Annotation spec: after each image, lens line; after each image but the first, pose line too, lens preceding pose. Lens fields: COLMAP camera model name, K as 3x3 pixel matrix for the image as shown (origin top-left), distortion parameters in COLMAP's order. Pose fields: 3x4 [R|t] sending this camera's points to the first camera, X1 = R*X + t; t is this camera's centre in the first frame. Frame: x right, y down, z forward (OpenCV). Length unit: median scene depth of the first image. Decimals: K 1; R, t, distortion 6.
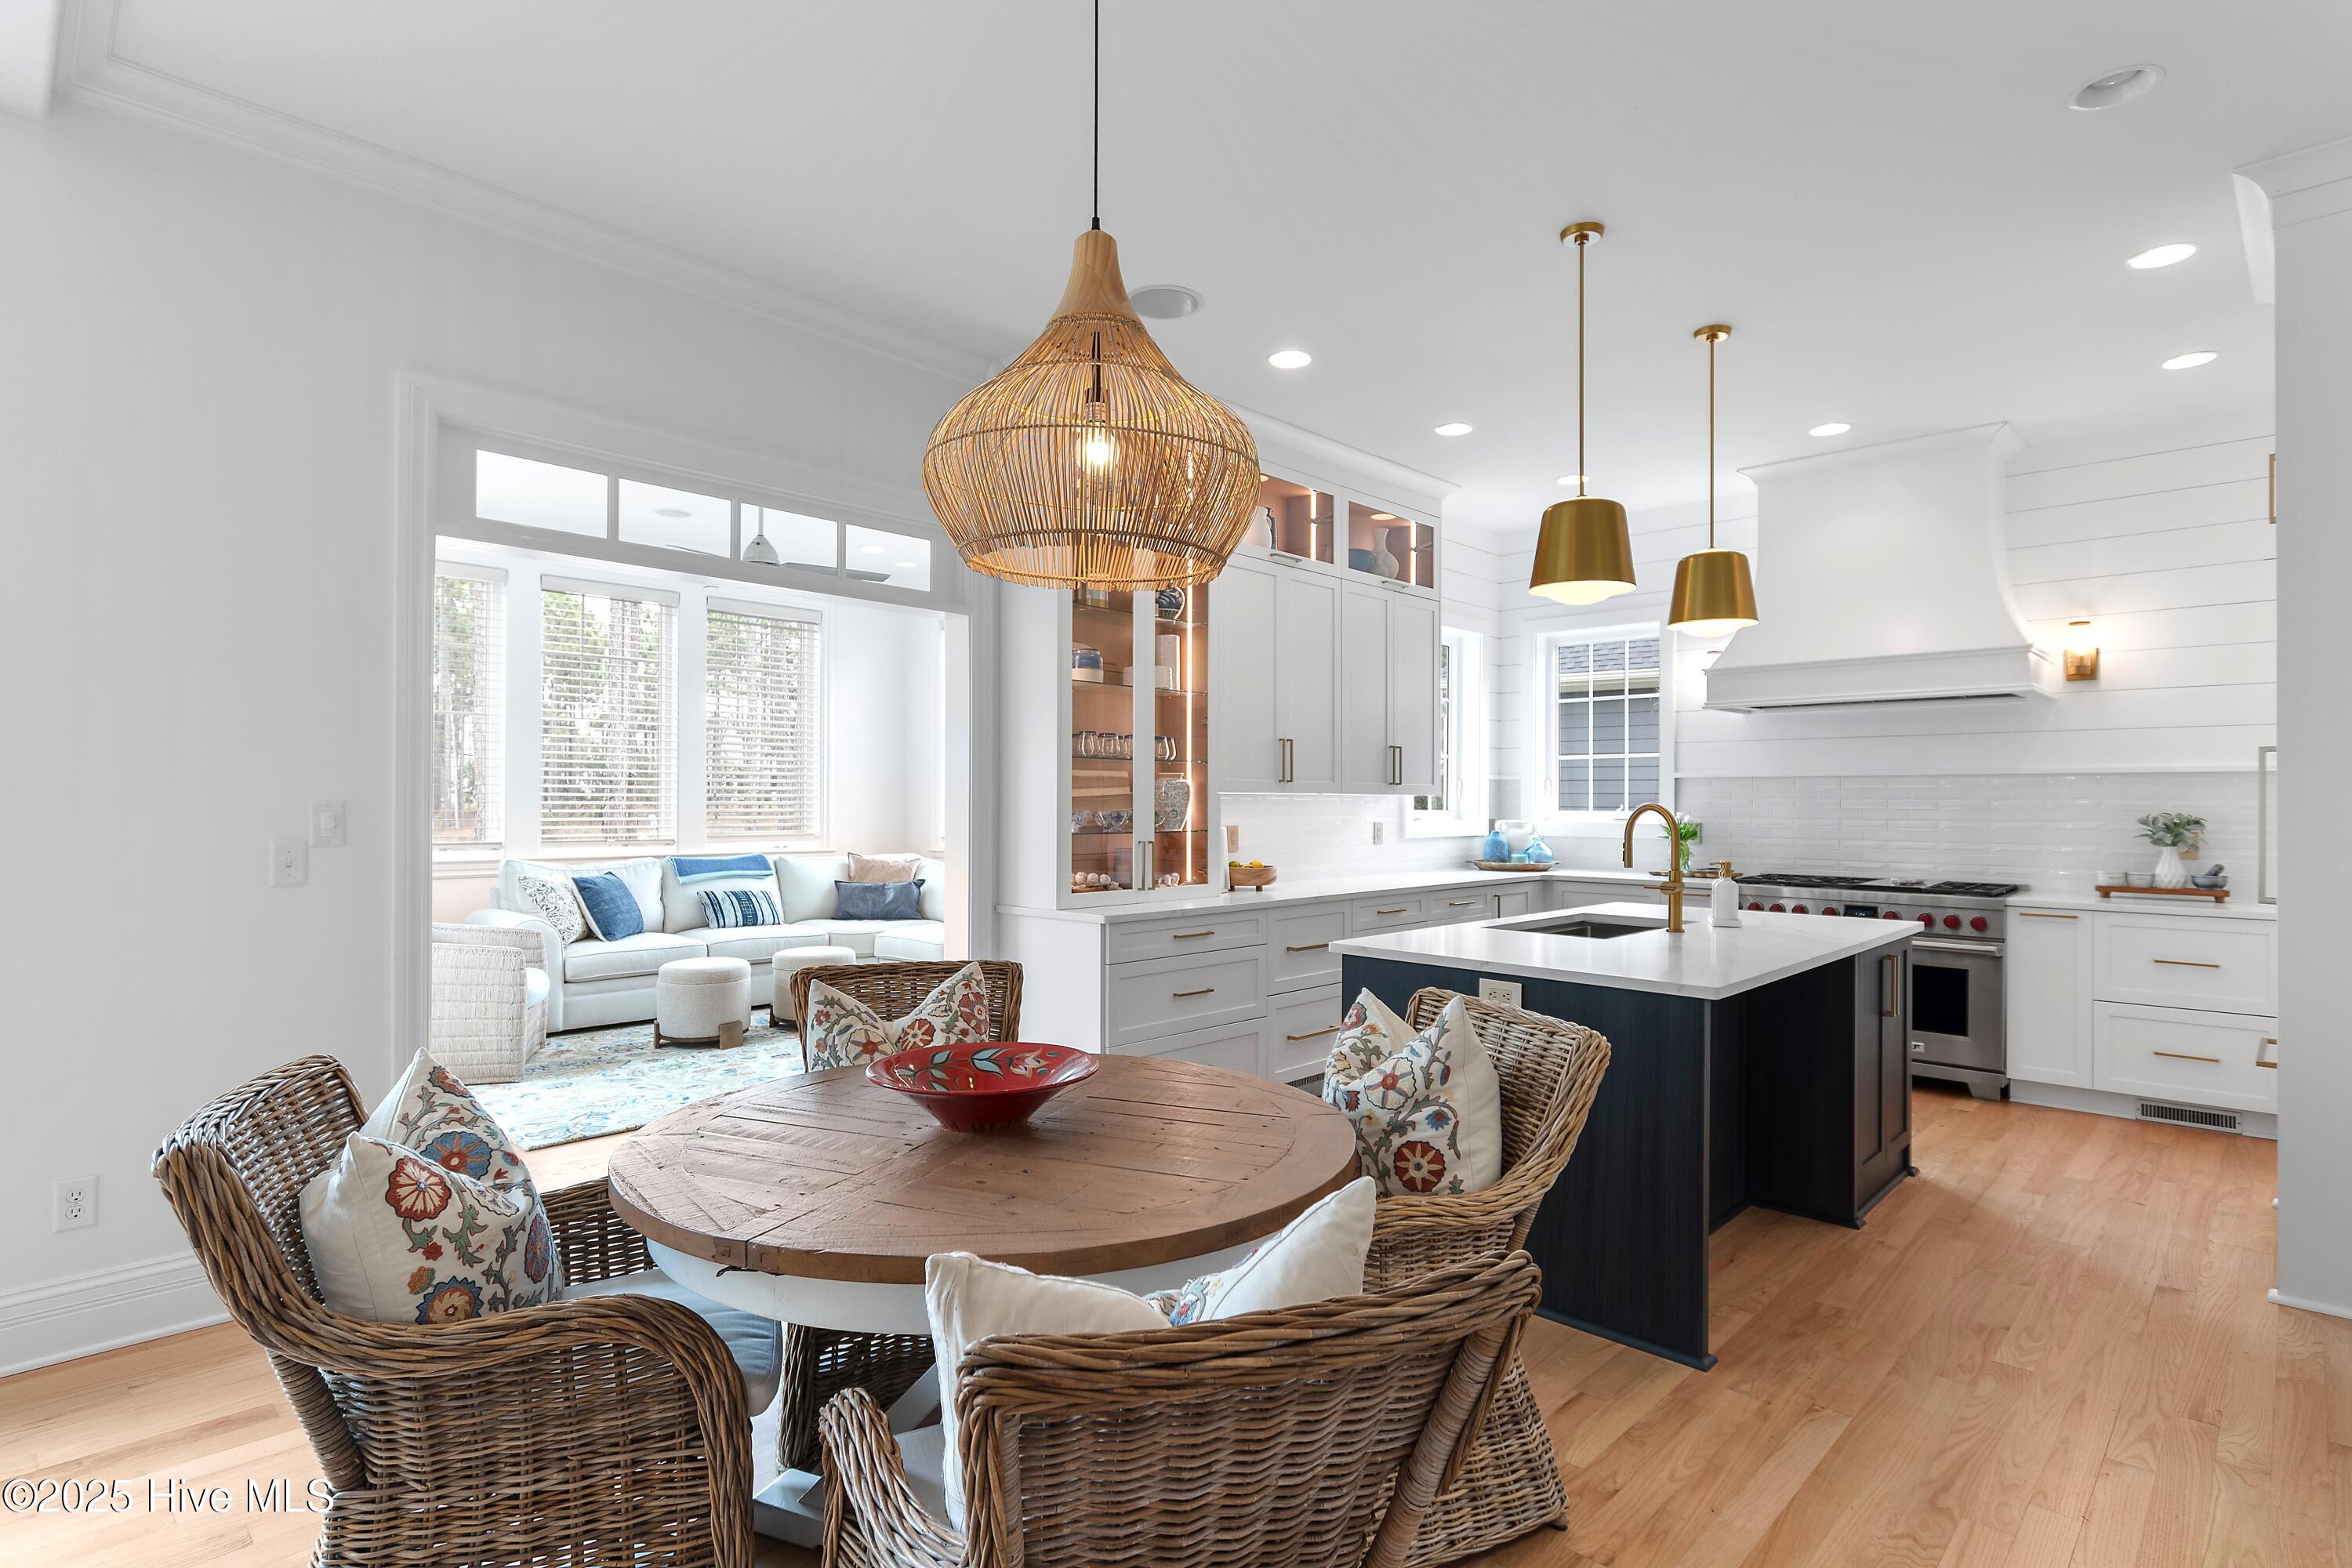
lens RADIAL K [[1187.1, 0, 1193.5], [0, 1187.1, 795.1], [0, 0, 1]] dist [0.000899, 0.000004]
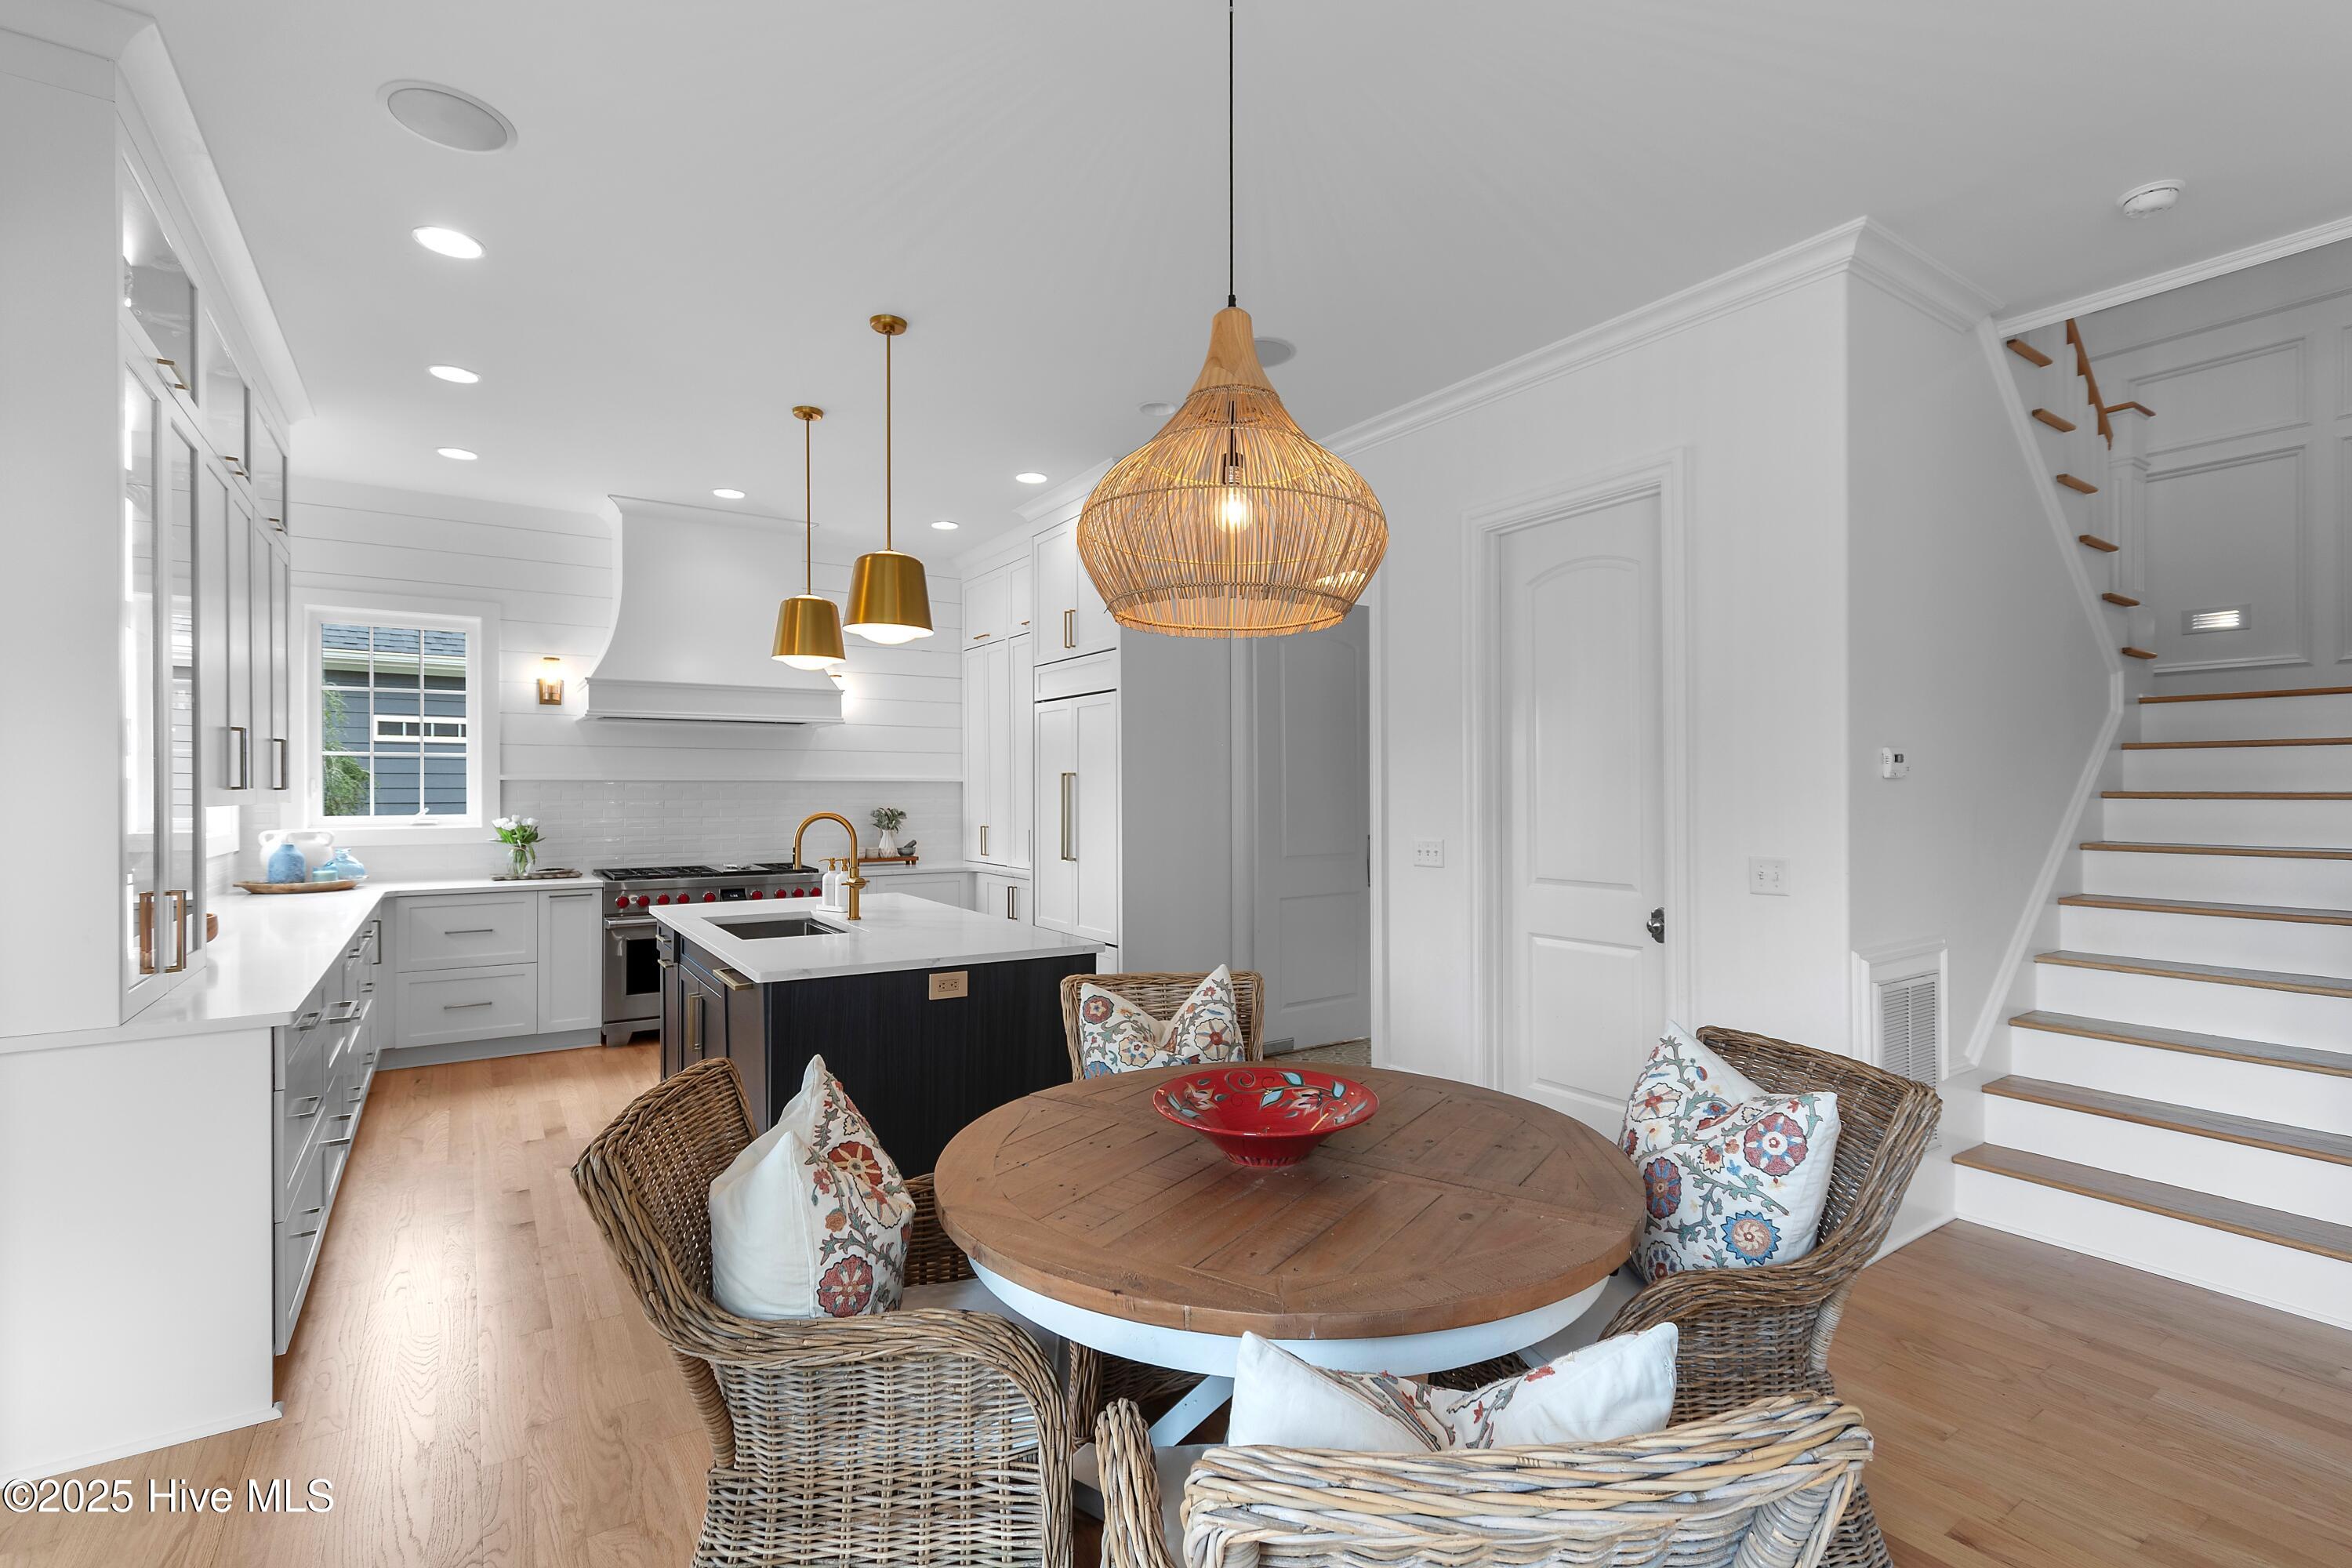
lens RADIAL K [[1054.1, 0, 1178.3], [0, 1054.1, 788.4], [0, 0, 1]] dist [0.002803, 0.000333]
pose [[0.209160, -0.002493, 0.977878, -0.432344], [-0.003118, 0.999990, 0.003216, -0.016187], [-0.977876, -0.003722, 0.209151, 0.354207]]
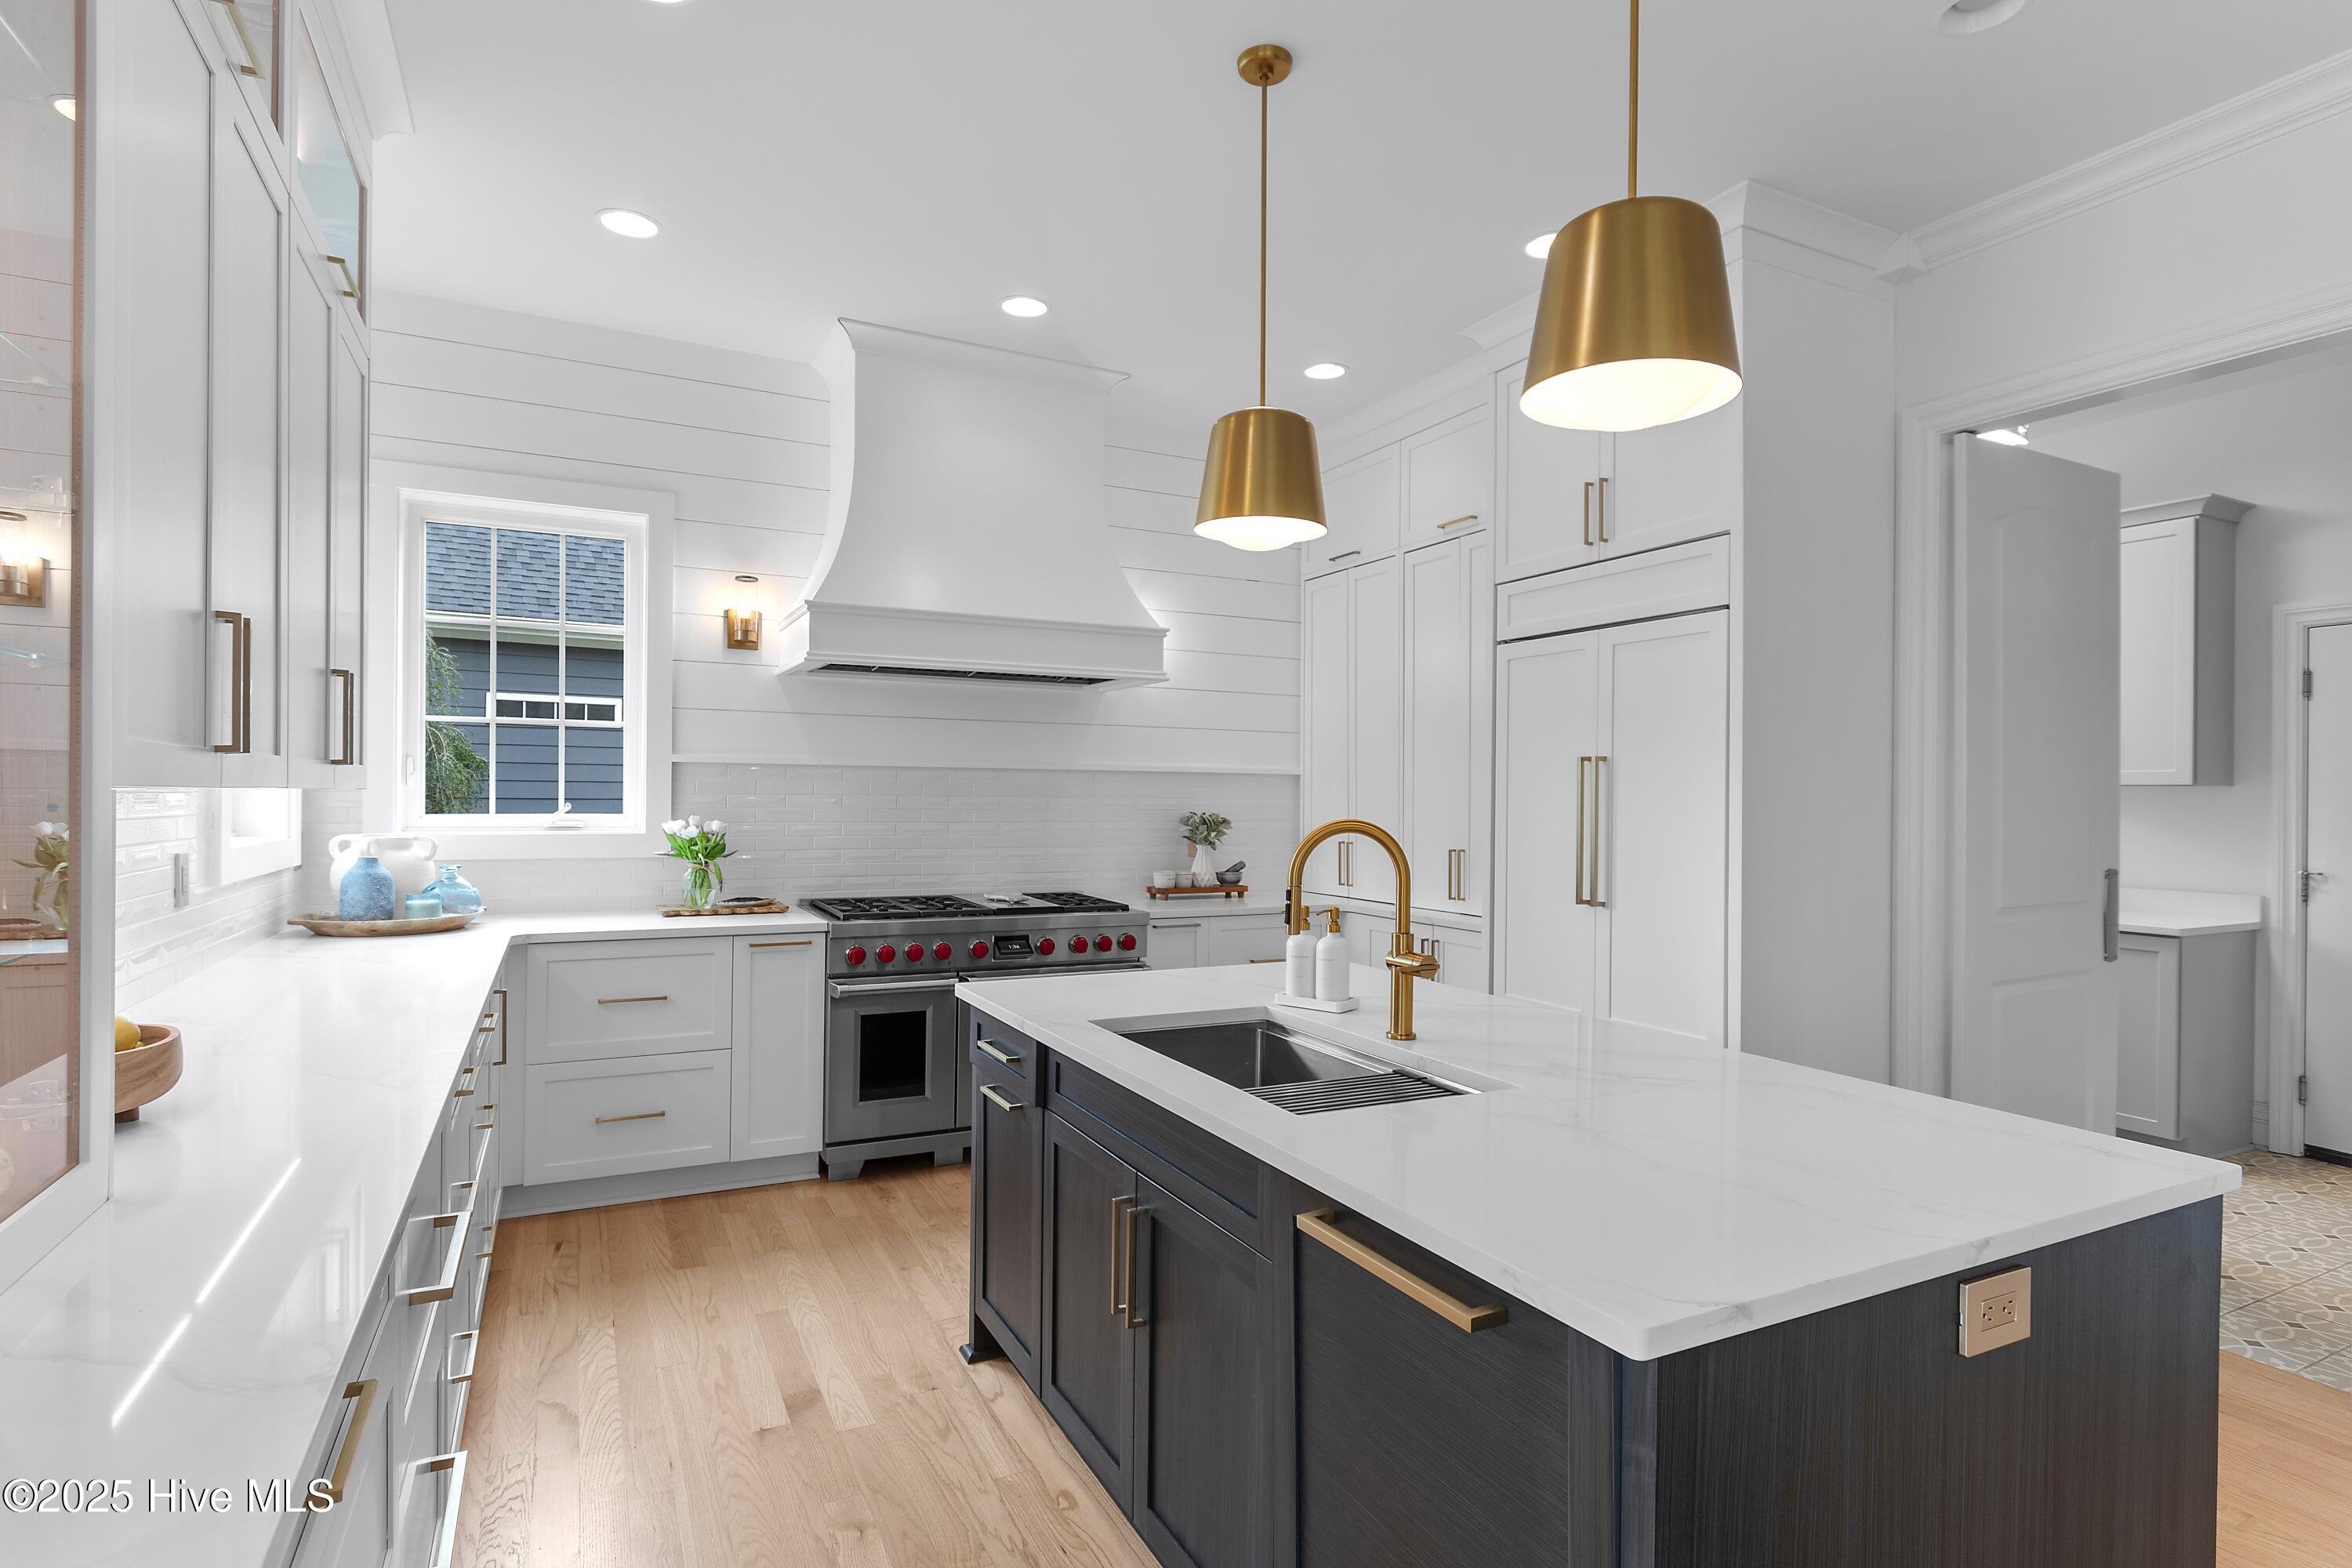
lens RADIAL K [[1187.1, 0, 1193.5], [0, 1187.1, 795.1], [0, 0, 1]] dist [0.000899, 0.000004]
pose [[0.319432, -0.000002, 0.947609, -0.148955], [-0.014221, 0.999887, 0.004796, -0.005003], [-0.947503, -0.015008, 0.319396, 0.691514]]
